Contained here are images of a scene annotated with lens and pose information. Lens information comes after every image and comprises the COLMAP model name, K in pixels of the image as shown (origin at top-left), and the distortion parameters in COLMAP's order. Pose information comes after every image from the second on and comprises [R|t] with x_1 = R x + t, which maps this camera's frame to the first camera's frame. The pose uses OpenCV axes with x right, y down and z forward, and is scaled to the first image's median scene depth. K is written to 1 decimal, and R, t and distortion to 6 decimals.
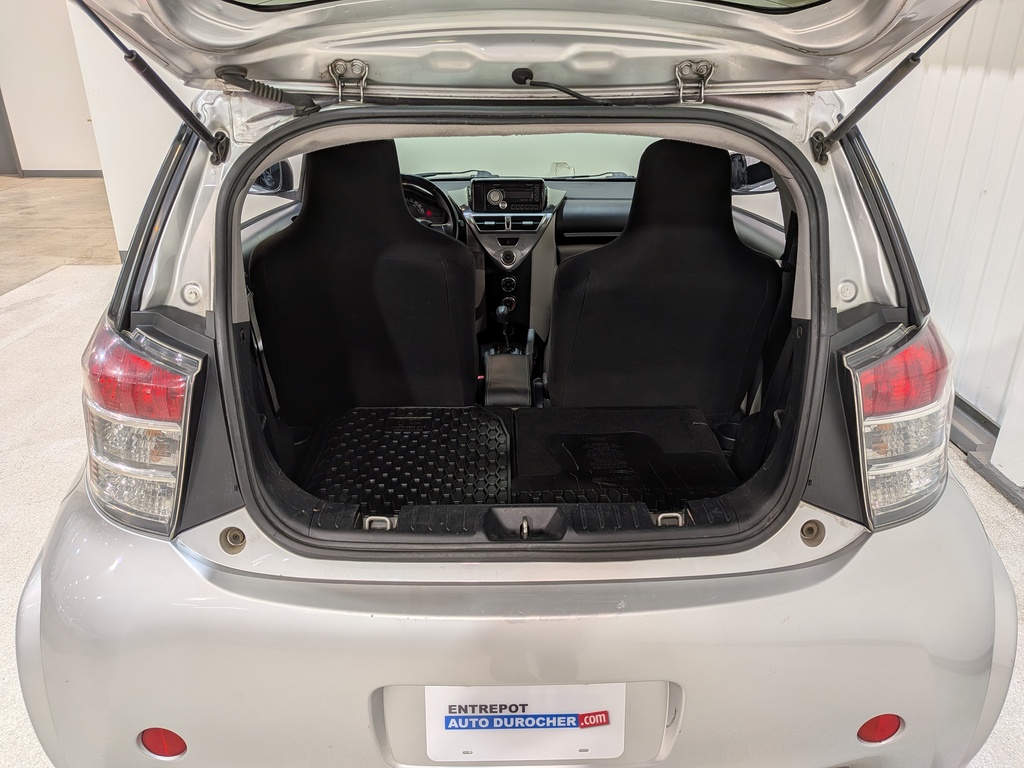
lens RADIAL K [[728.4, 0, 513.2], [0, 728.4, 379.3], [0, 0, 1]] dist [0.069596, -0.120813]
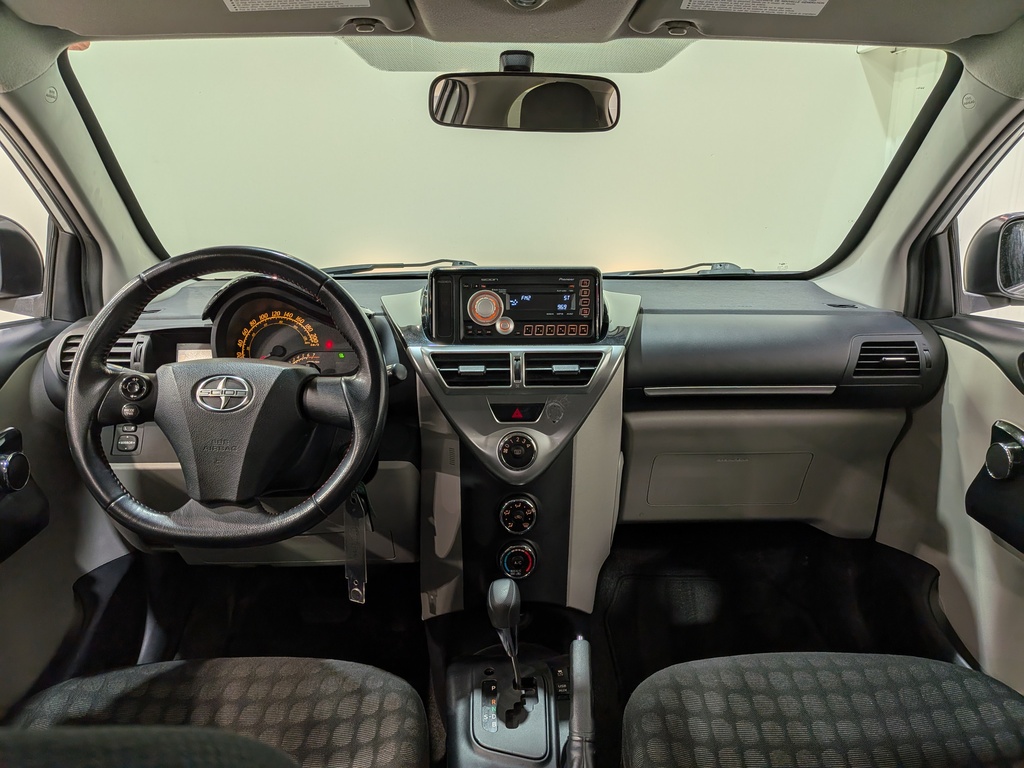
lens RADIAL K [[728.4, 0, 513.2], [0, 728.4, 379.3], [0, 0, 1]] dist [0.069596, -0.120813]
pose [[0.999959, -0.003683, 0.008257, -0.012520], [0.004906, 0.988147, -0.153433, -0.144478], [-0.007594, 0.153468, 0.988124, 0.594409]]
